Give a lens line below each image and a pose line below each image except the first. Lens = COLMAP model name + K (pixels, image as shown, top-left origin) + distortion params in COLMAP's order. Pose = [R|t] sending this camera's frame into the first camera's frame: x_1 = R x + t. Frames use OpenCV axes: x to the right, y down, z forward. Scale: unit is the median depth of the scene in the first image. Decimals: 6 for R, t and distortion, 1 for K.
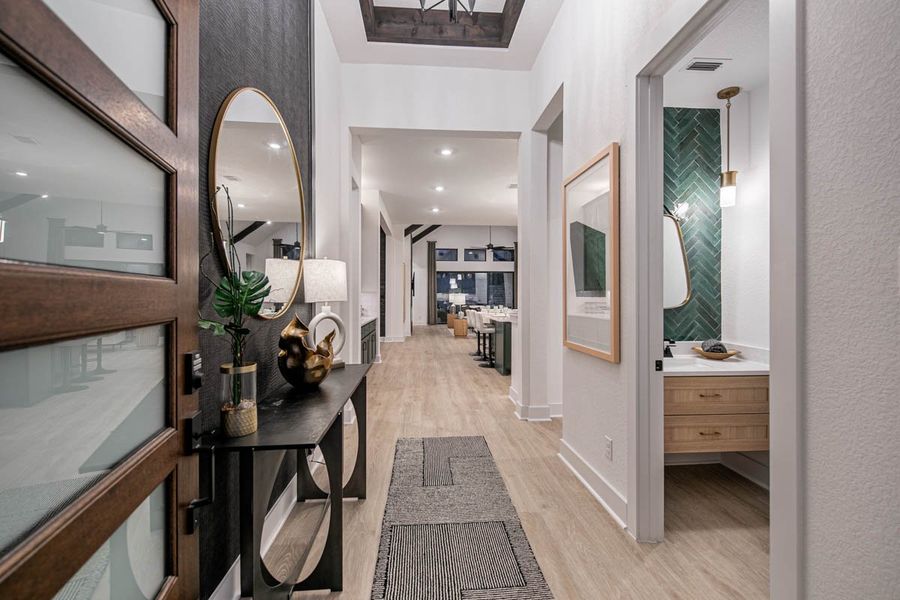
lens RADIAL K [[387.8, 0, 454.0], [0, 387.8, 295.6], [0, 0, 1]] dist [0.002277, -0.000101]
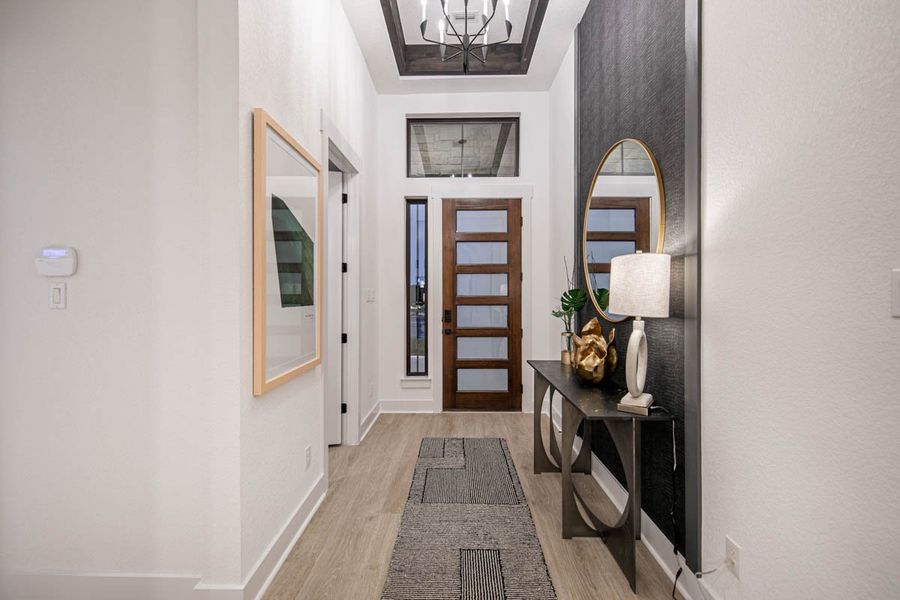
lens RADIAL K [[387.8, 0, 454.0], [0, 387.8, 295.6], [0, 0, 1]] dist [0.002277, -0.000101]
pose [[-0.995434, 0.002689, 0.095419, -0.075321], [0.002719, 0.999996, 0.000181, -0.023334], [-0.095418, 0.000440, -0.995437, 2.047888]]
